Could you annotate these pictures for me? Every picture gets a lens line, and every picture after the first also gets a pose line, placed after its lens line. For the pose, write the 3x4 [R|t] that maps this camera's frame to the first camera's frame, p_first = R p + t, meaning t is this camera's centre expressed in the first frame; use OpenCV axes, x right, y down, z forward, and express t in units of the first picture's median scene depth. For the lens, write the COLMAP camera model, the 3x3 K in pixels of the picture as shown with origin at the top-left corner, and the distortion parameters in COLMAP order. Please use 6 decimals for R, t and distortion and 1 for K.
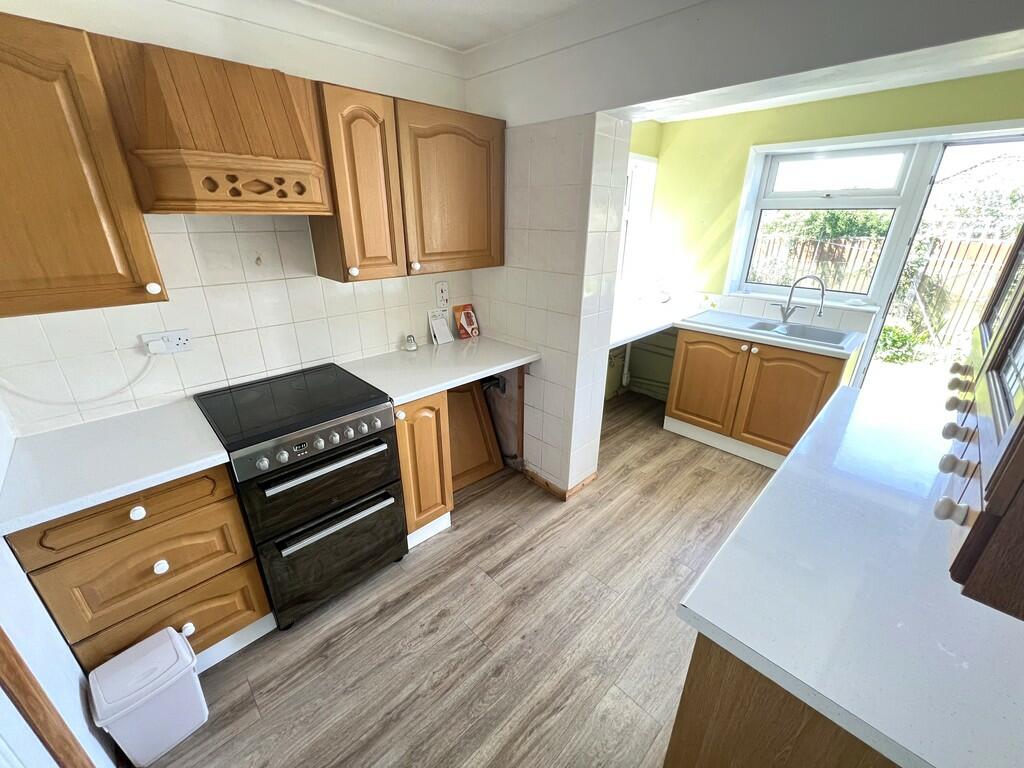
lens RADIAL K [[412.7, 0, 508.3], [0, 412.7, 383.5], [0, 0, 1]] dist [-0.000154, -0.000503]
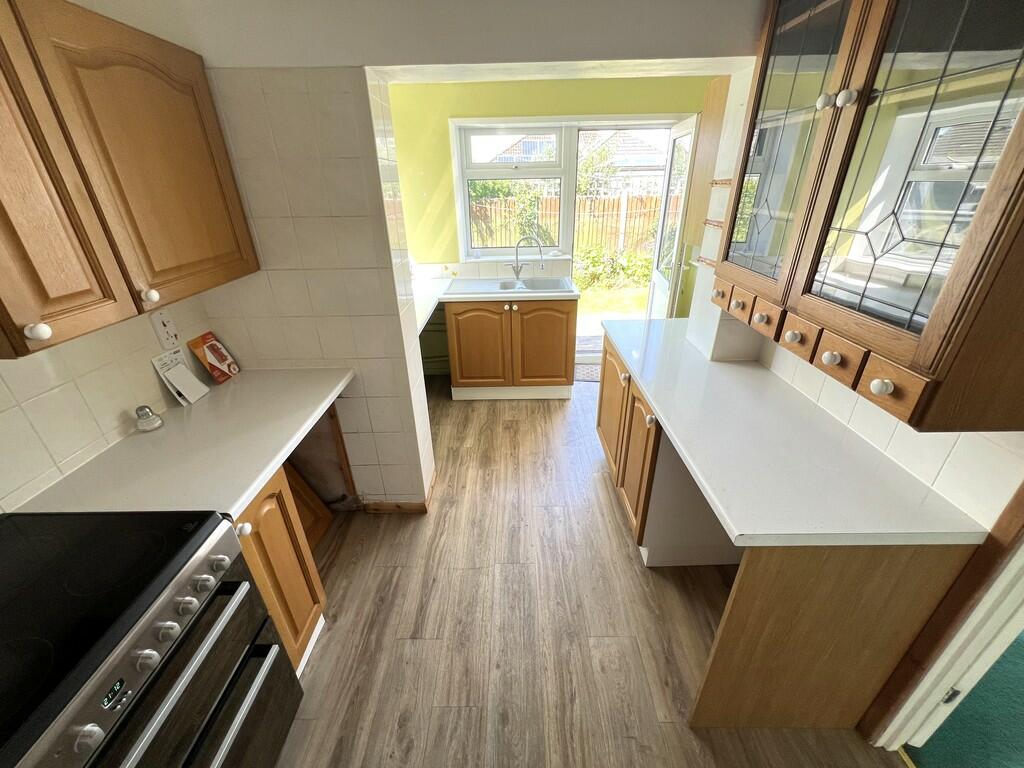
lens RADIAL K [[412.7, 0, 512.2], [0, 412.7, 383.9], [0, 0, 1]] dist [-0.000154, -0.000503]
pose [[0.699088, -0.333366, 0.632568, -0.216450], [0.288755, 0.940944, 0.176761, -0.092465], [-0.654138, 0.059086, 0.754064, 0.167623]]
